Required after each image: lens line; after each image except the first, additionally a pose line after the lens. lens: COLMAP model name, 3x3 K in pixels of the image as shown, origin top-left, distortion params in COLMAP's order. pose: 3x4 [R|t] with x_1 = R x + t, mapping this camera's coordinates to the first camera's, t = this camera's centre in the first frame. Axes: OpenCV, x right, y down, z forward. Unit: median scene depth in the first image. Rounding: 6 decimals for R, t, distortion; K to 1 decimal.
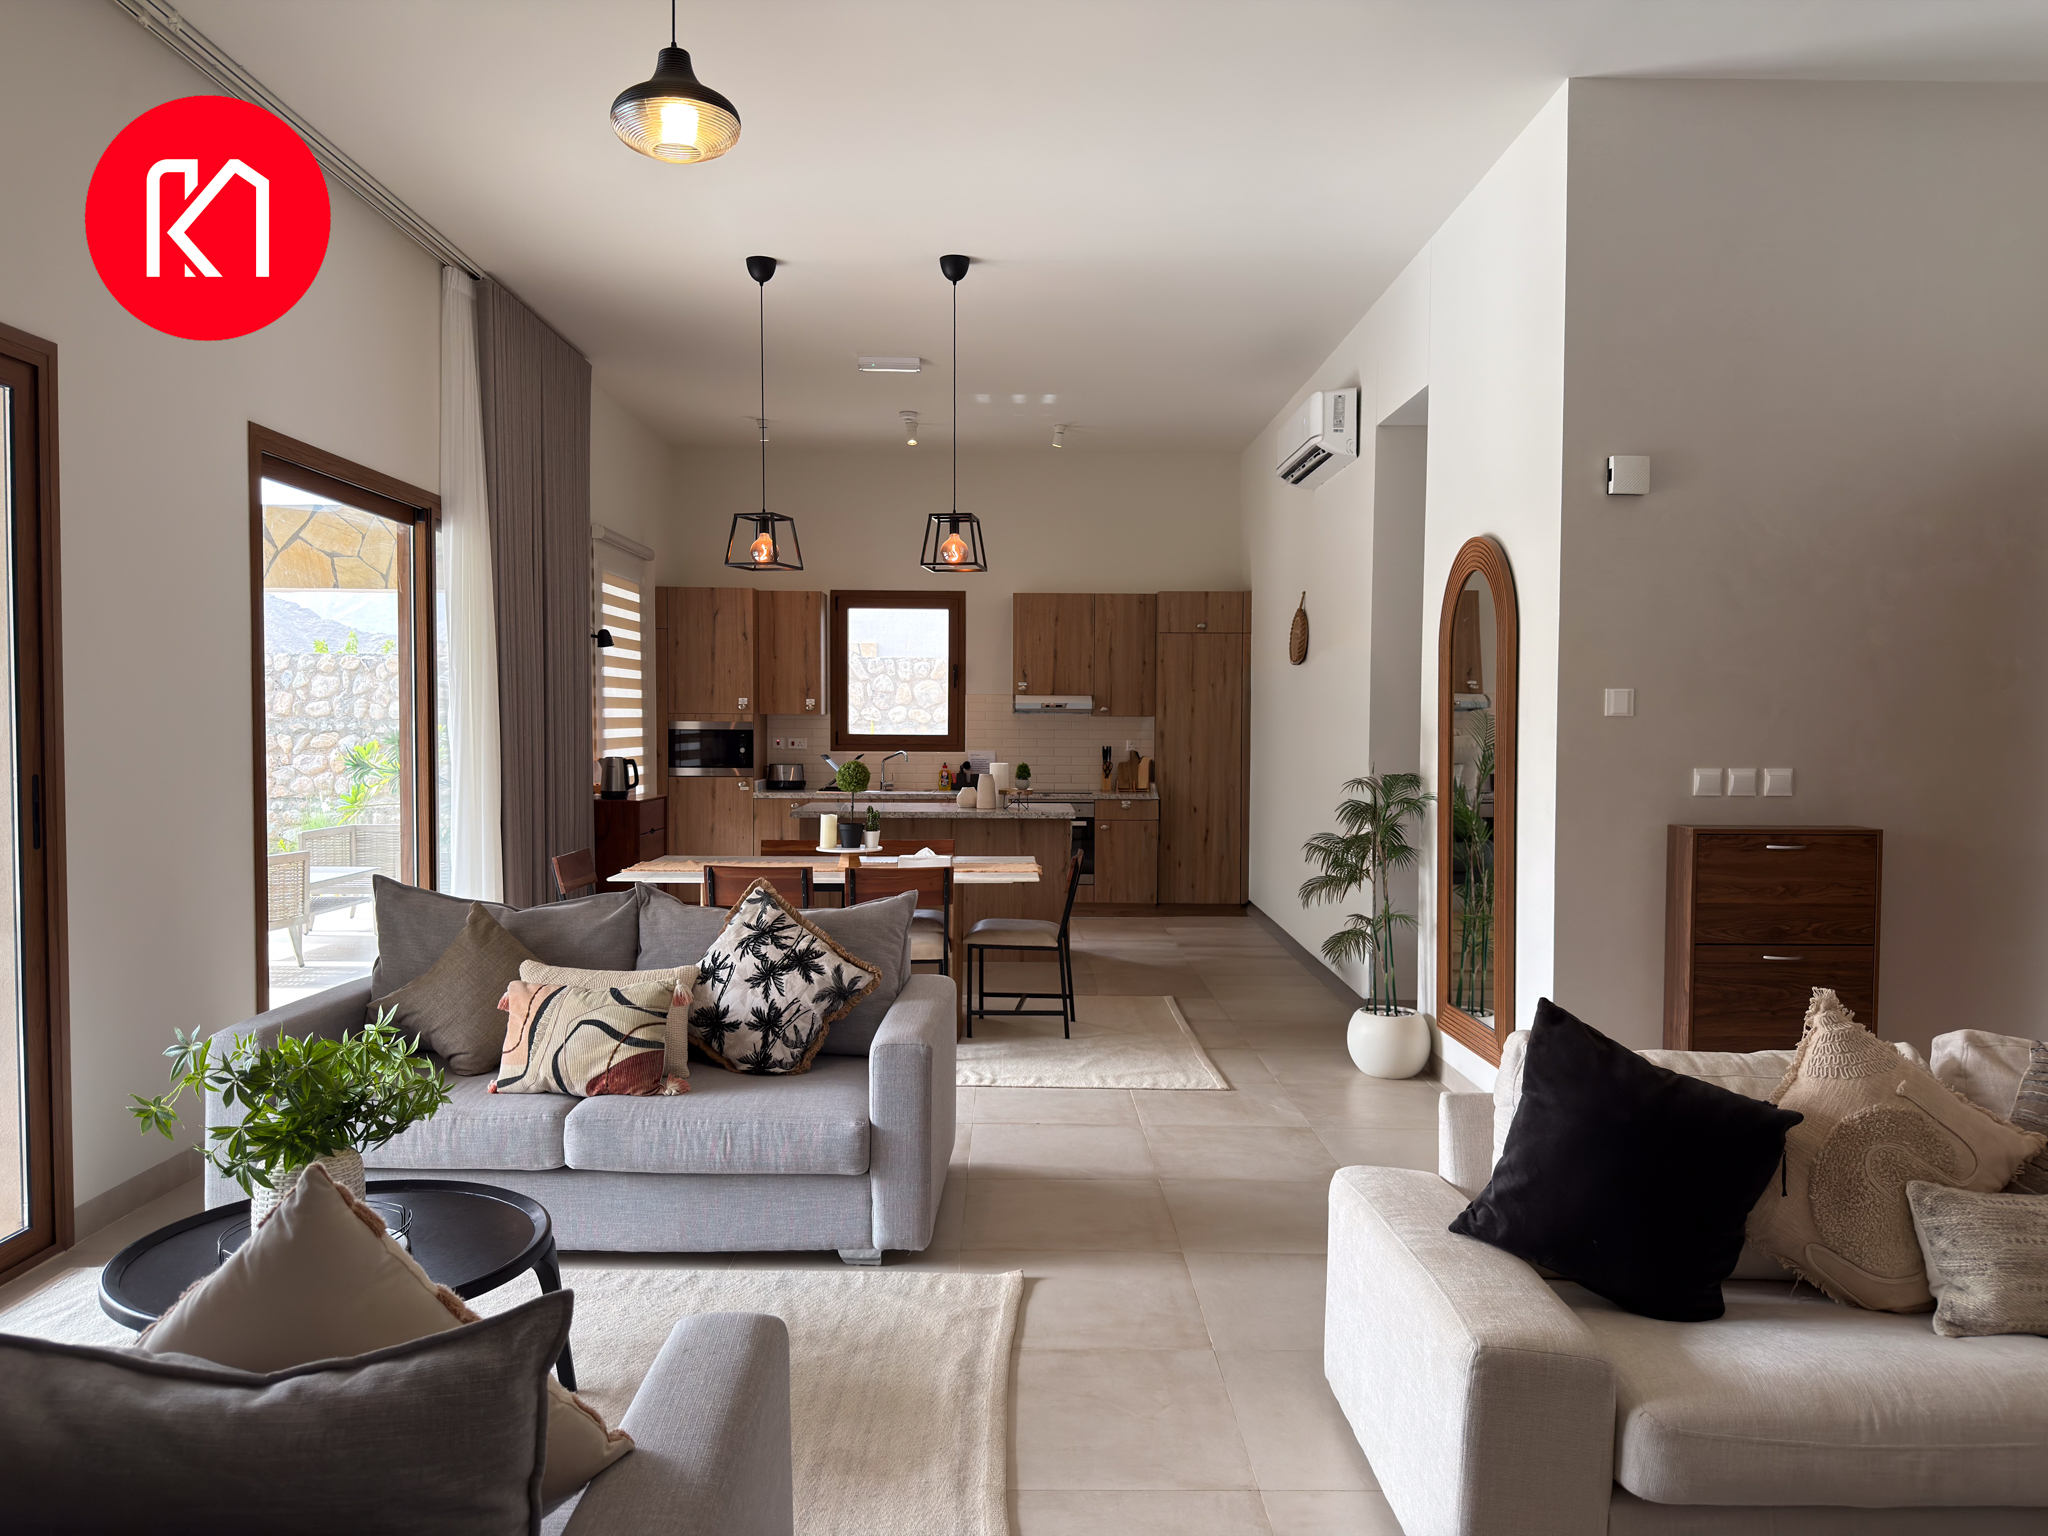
lens RADIAL K [[1436.5, 0, 1024.0], [0, 1436.5, 768.0], [0, 0, 1]] dist [0.079851, -0.000706]
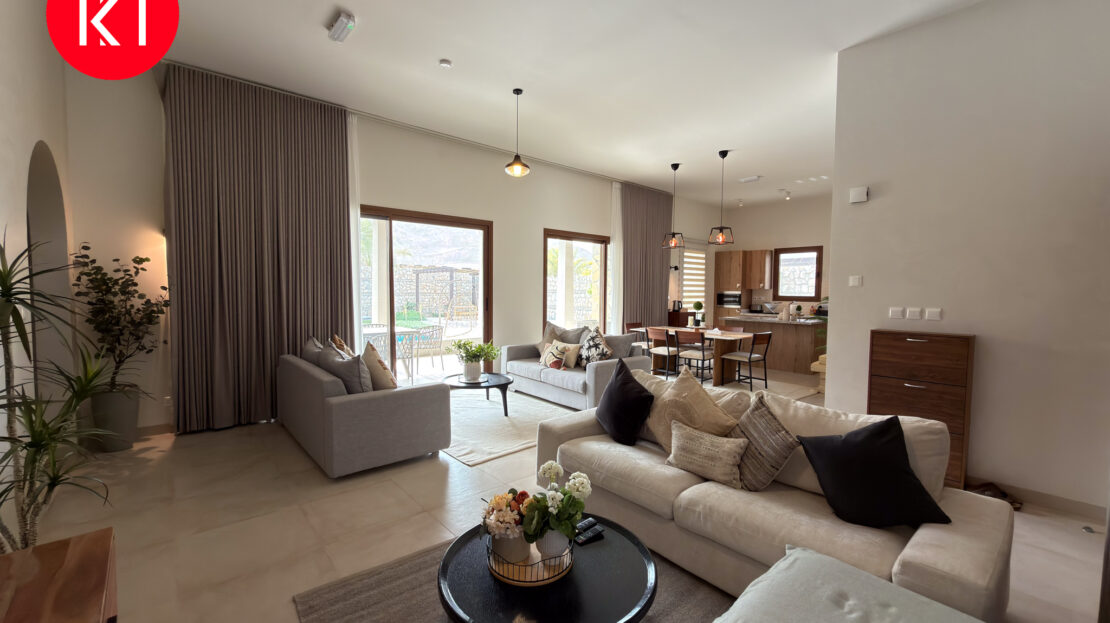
lens RADIAL K [[448.6, 0, 555.0], [0, 448.6, 311.5], [0, 0, 1]] dist [-0.000899, -0.000029]
pose [[0.637742, 0.036818, -0.769369, 0.509888], [-0.031023, 0.999274, 0.022104, 0.006338], [0.769625, 0.009772, 0.638422, 0.048270]]
